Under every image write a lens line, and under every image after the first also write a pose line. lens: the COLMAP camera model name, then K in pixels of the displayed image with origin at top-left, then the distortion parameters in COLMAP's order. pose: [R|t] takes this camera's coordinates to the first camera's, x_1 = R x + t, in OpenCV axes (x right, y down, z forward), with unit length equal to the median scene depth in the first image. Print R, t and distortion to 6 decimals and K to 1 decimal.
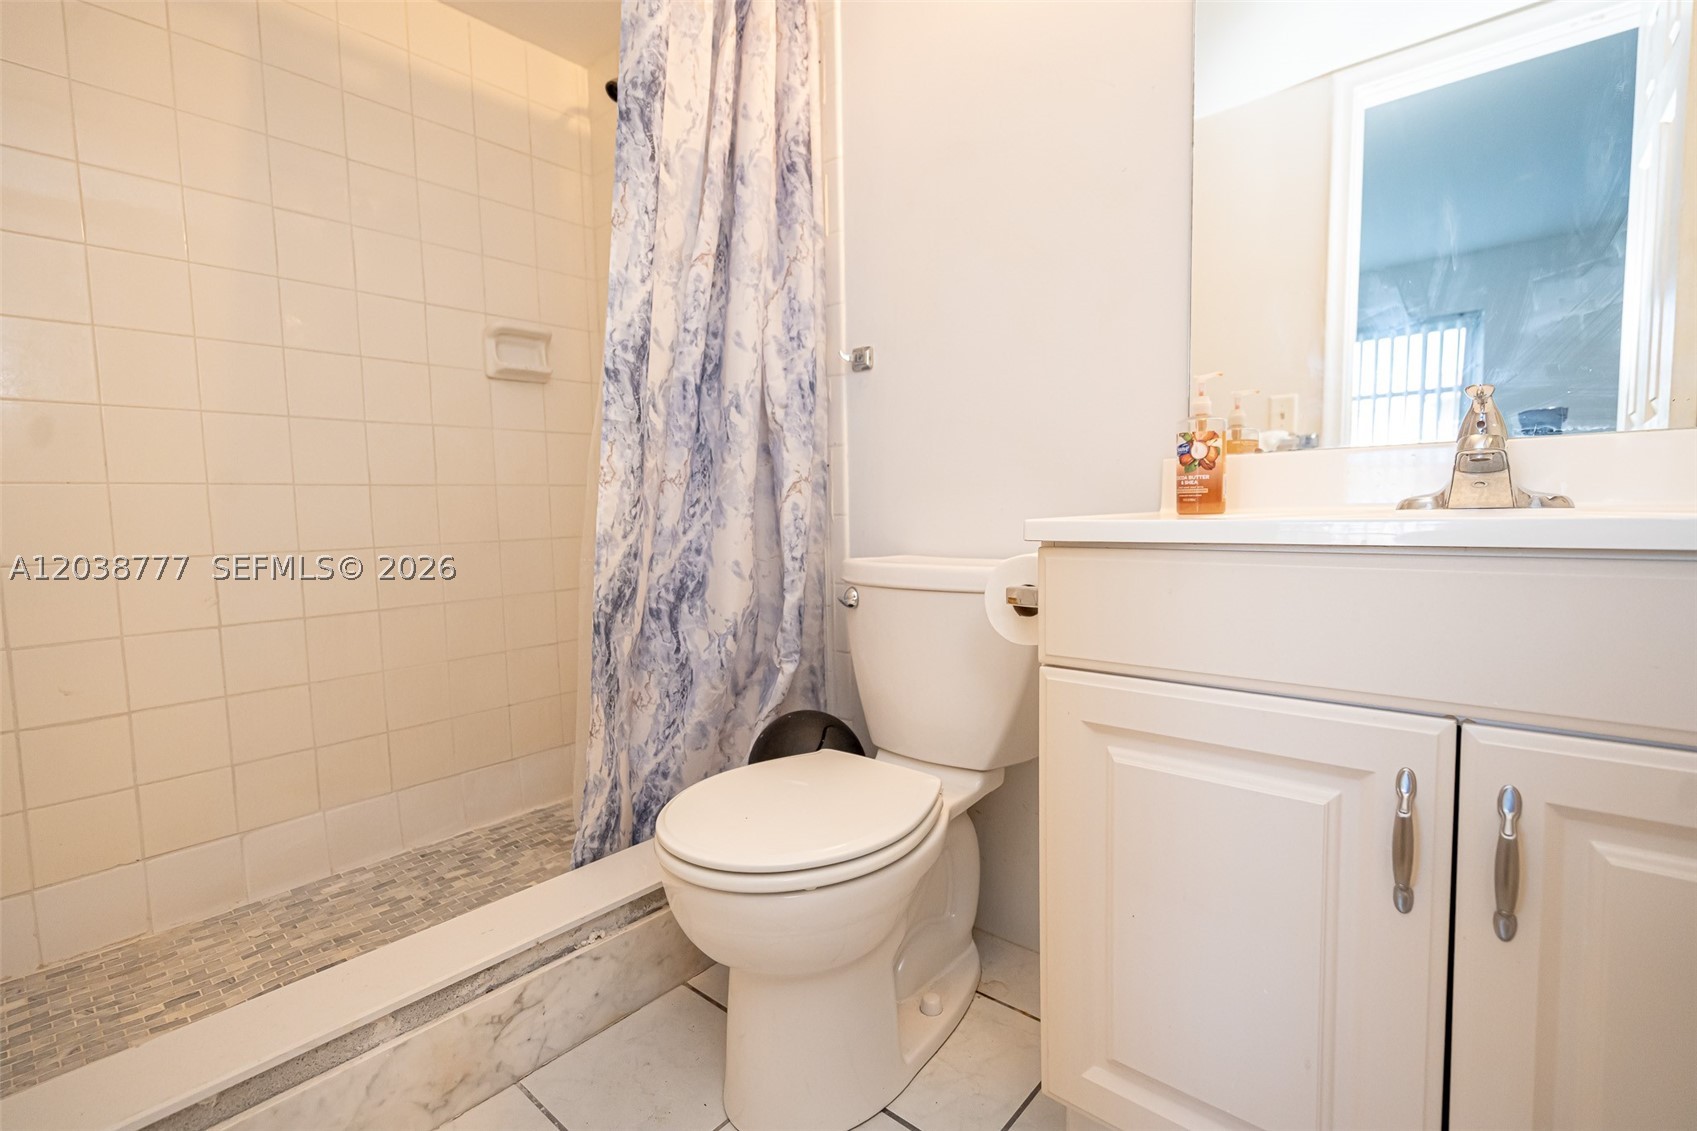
lens RADIAL K [[762.7, 0, 846.0], [0, 762.7, 566.9], [0, 0, 1]] dist [-0.003460, 0.000514]
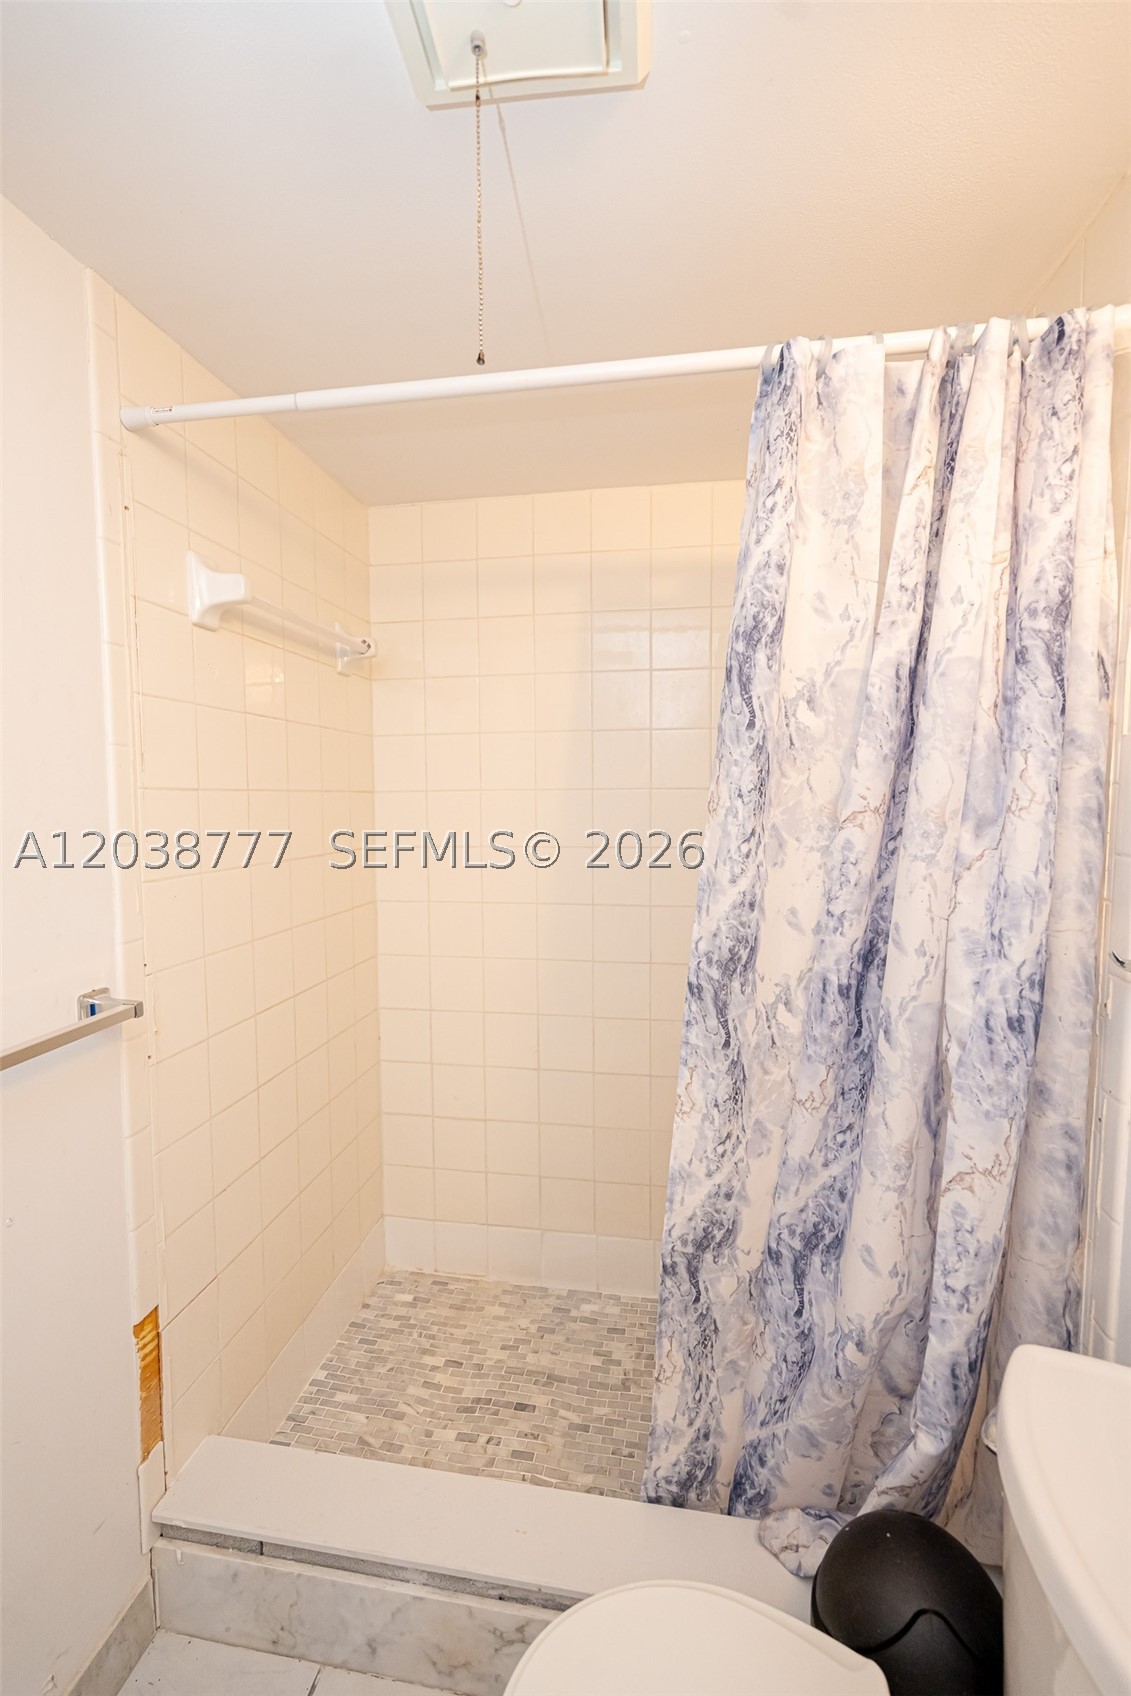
lens RADIAL K [[762.2, 0, 569.9], [0, 762.2, 850.3], [0, 0, 1]] dist [-0.003460, 0.000514]
pose [[0.518420, 0.086875, -0.850702, 0.278773], [-0.069549, 0.995814, 0.059310, -0.394715], [0.852293, 0.028417, 0.522292, 0.397994]]
